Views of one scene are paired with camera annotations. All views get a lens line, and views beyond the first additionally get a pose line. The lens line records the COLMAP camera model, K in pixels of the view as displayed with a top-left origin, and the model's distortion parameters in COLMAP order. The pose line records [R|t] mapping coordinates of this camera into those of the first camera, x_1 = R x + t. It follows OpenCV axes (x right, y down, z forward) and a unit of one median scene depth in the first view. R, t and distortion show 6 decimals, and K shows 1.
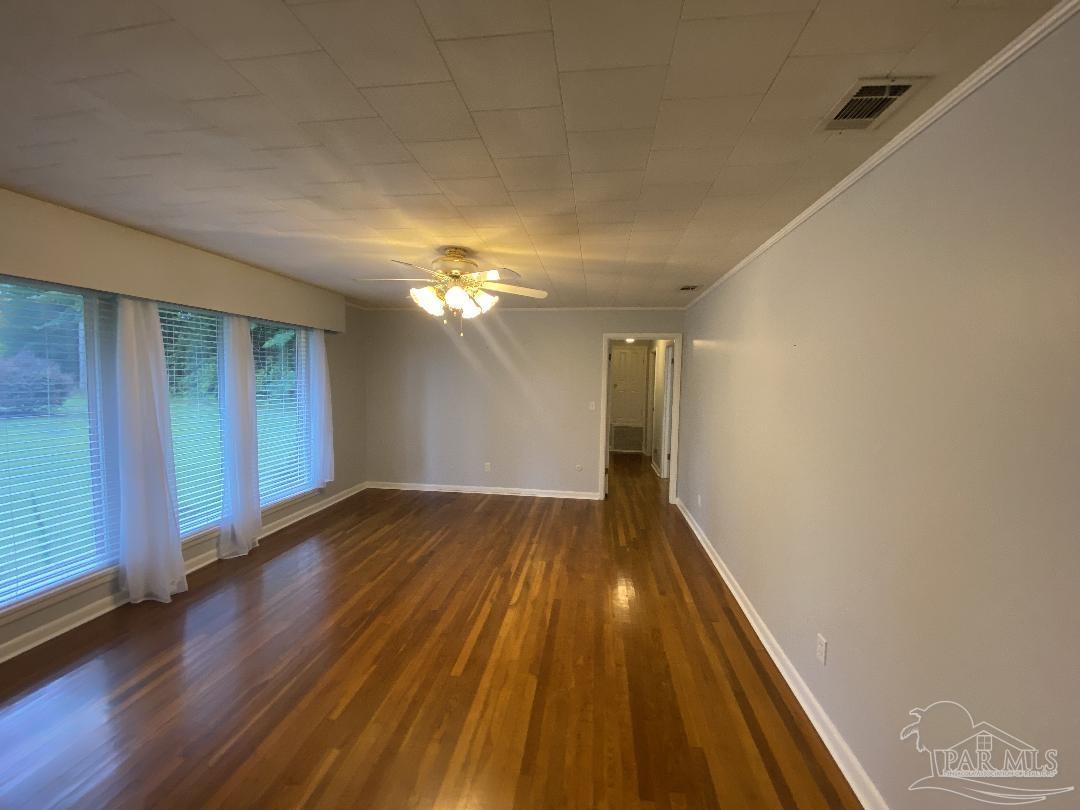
lens RADIAL K [[441.6, 0, 540.4], [0, 441.6, 405.7], [0, 0, 1]] dist [0.001163, -0.000044]
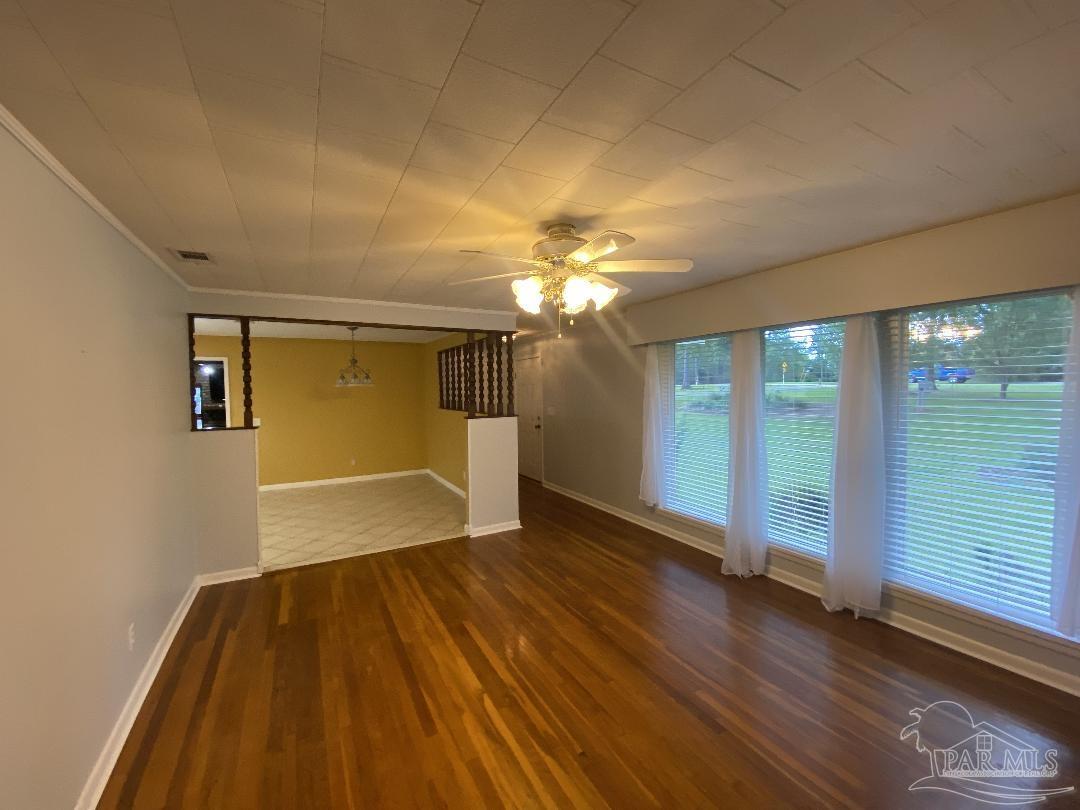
lens RADIAL K [[441.6, 0, 533.1], [0, 441.6, 399.4], [0, 0, 1]] dist [0.001163, -0.000044]
pose [[-0.819186, 0.011872, -0.573405, 0.292007], [-0.037546, 0.996531, 0.074271, -0.110490], [0.572298, 0.082371, -0.815899, 1.617248]]
